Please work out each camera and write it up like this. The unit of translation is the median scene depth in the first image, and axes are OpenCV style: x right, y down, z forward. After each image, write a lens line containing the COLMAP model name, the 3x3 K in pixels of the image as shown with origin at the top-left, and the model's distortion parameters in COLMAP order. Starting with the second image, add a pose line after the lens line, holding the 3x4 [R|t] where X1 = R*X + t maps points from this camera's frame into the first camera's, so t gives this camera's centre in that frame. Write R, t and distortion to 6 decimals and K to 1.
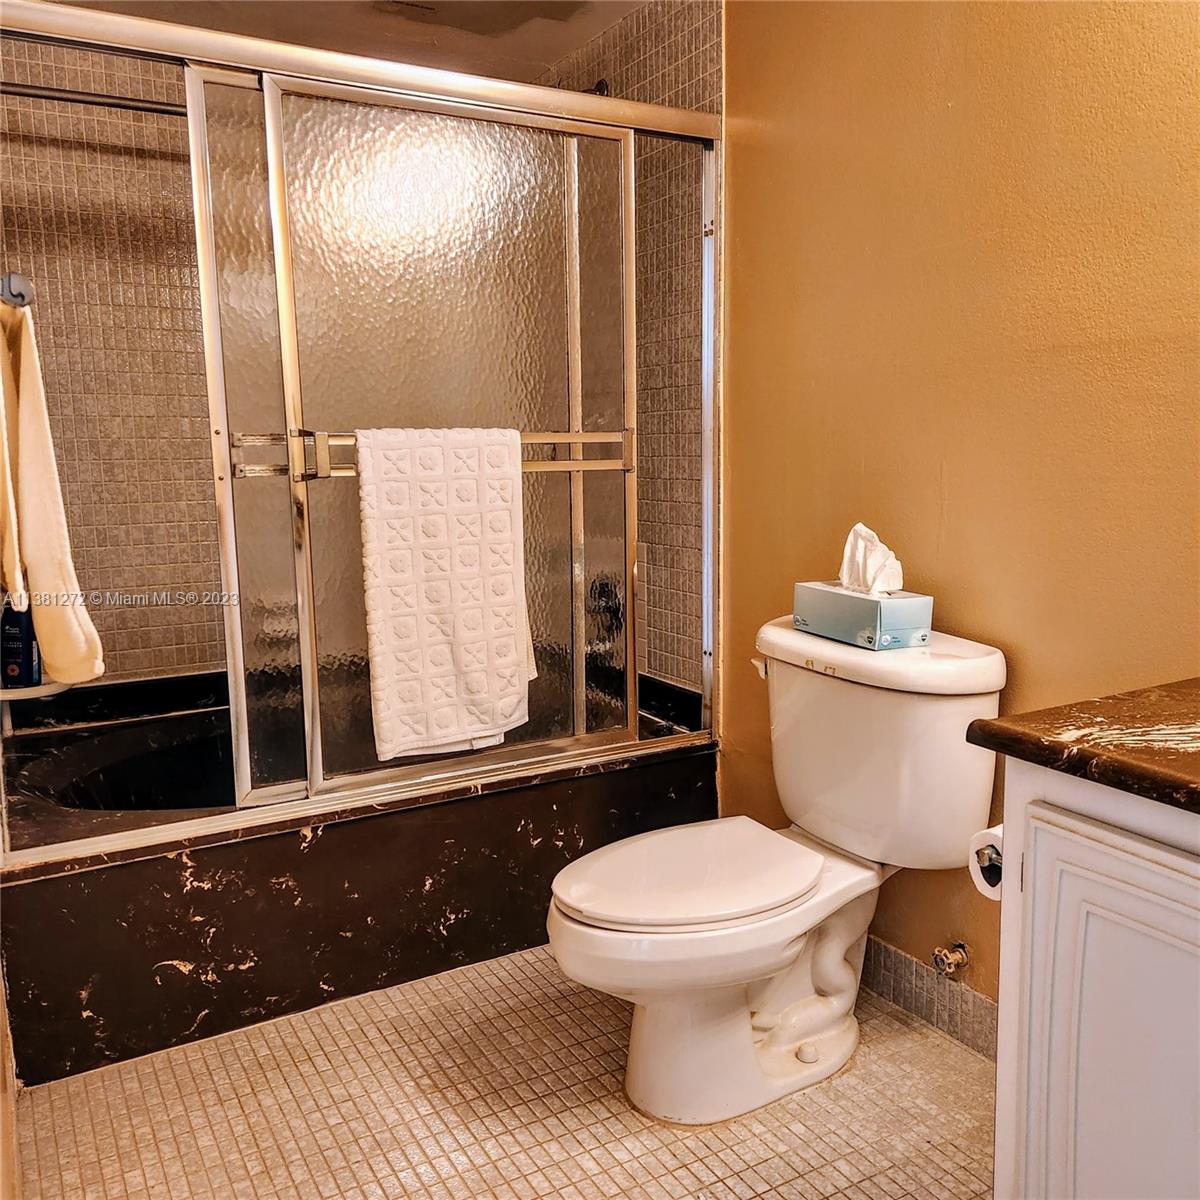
lens RADIAL K [[1090.4, 0, 605.6], [0, 1090.4, 599.9], [0, 0, 1]] dist [0.059344, 0.000000]
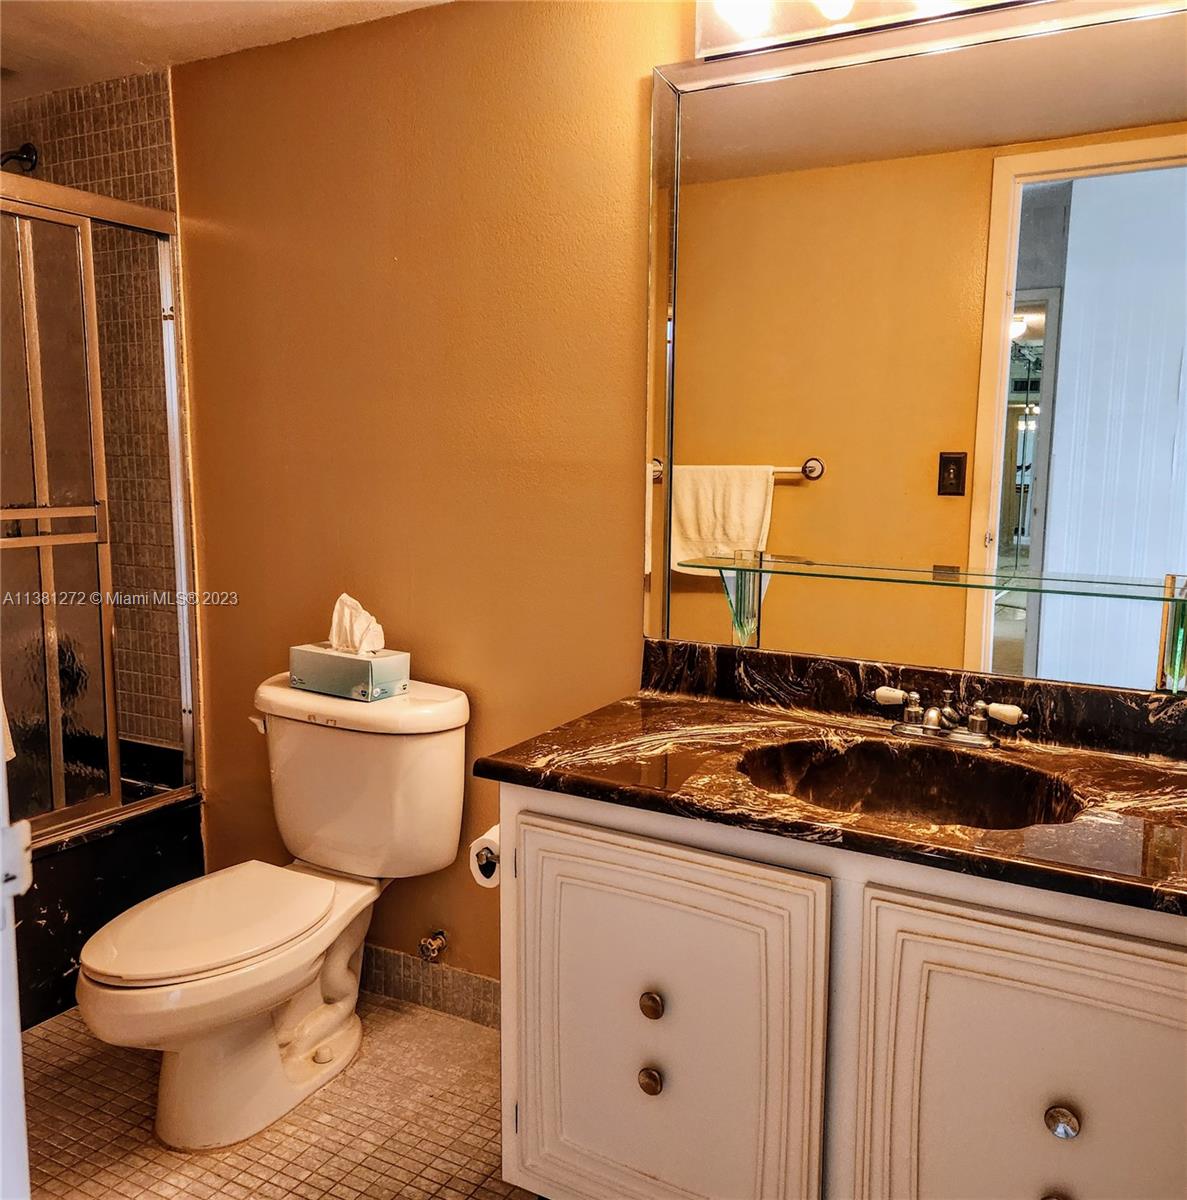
lens RADIAL K [[1090.4, 0, 592.4], [0, 1090.4, 602.5], [0, 0, 1]] dist [0.059344, 0.000000]
pose [[0.865190, -0.052757, 0.498661, -0.117790], [0.059255, 0.998239, 0.002802, -0.045468], [-0.497931, 0.027124, 0.866792, -0.145405]]
